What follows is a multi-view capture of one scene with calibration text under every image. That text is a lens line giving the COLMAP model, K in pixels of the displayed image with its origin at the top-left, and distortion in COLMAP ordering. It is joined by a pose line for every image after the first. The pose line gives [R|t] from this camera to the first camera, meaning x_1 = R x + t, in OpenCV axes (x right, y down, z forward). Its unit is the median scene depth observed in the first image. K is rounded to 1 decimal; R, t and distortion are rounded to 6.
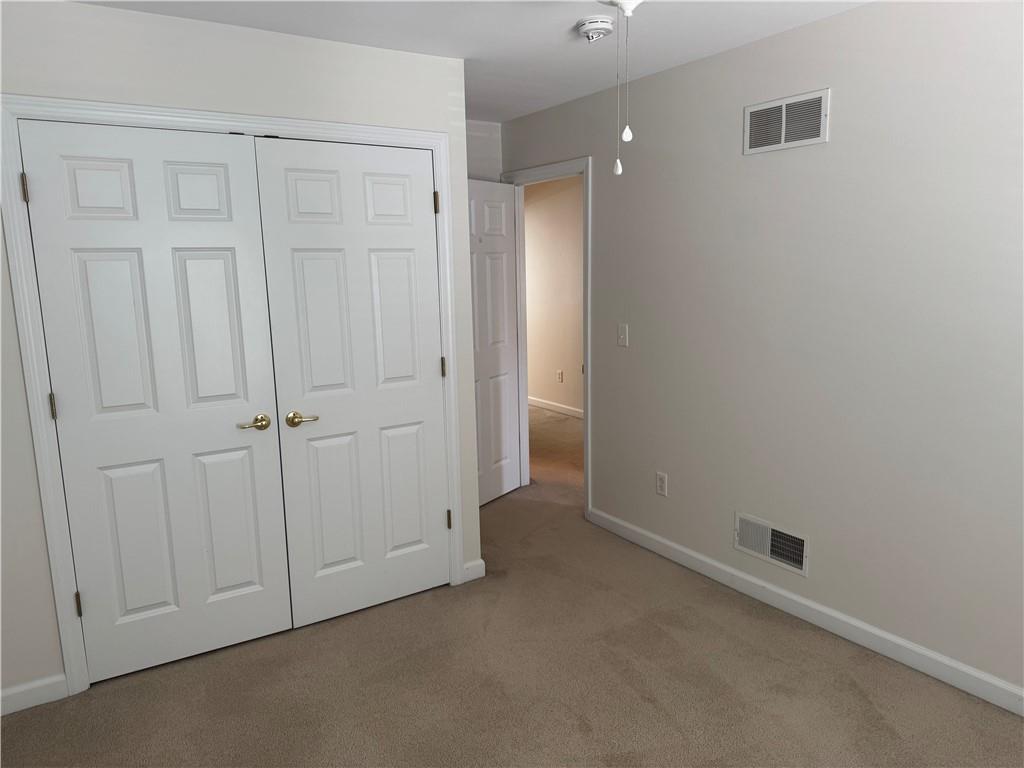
lens RADIAL K [[720.0, 0, 512.5], [0, 720.0, 382.5], [0, 0, 1]] dist [0.094520, -0.131122]
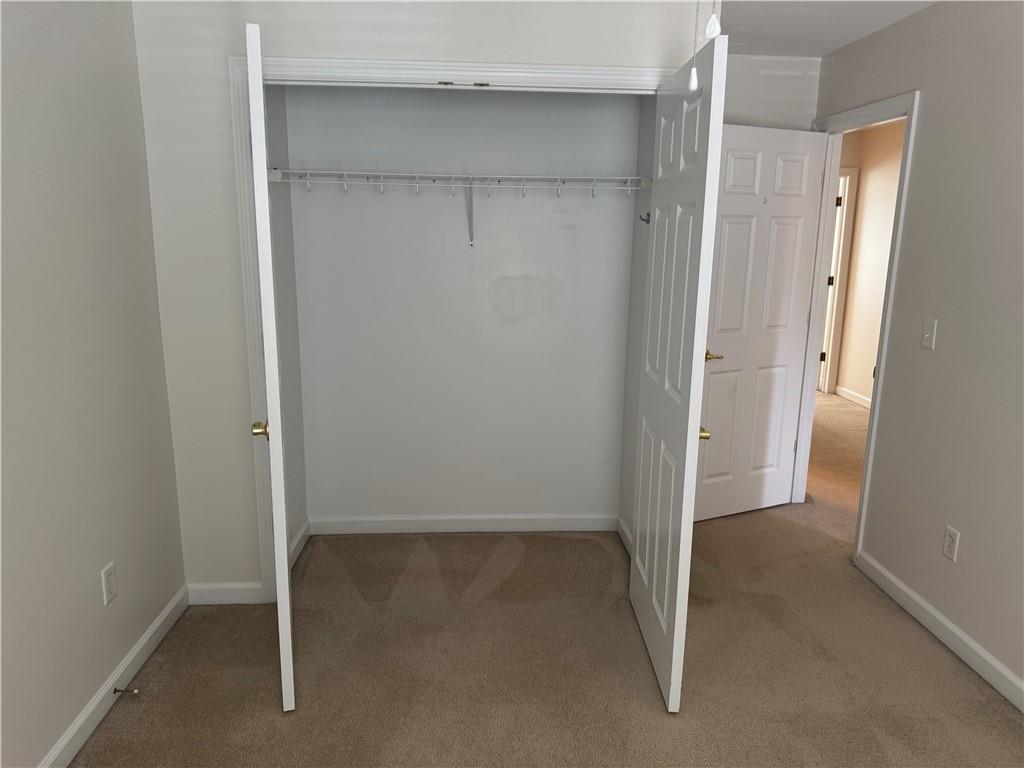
lens RADIAL K [[734.7, 0, 512.0], [0, 734.7, 384.0], [0, 0, 1]] dist [-0.014793, 0.004751]
pose [[0.866848, 0.138498, -0.478949, 0.128530], [-0.115852, 0.990302, 0.076685, -0.019844], [0.484925, -0.010987, 0.874487, 0.121362]]
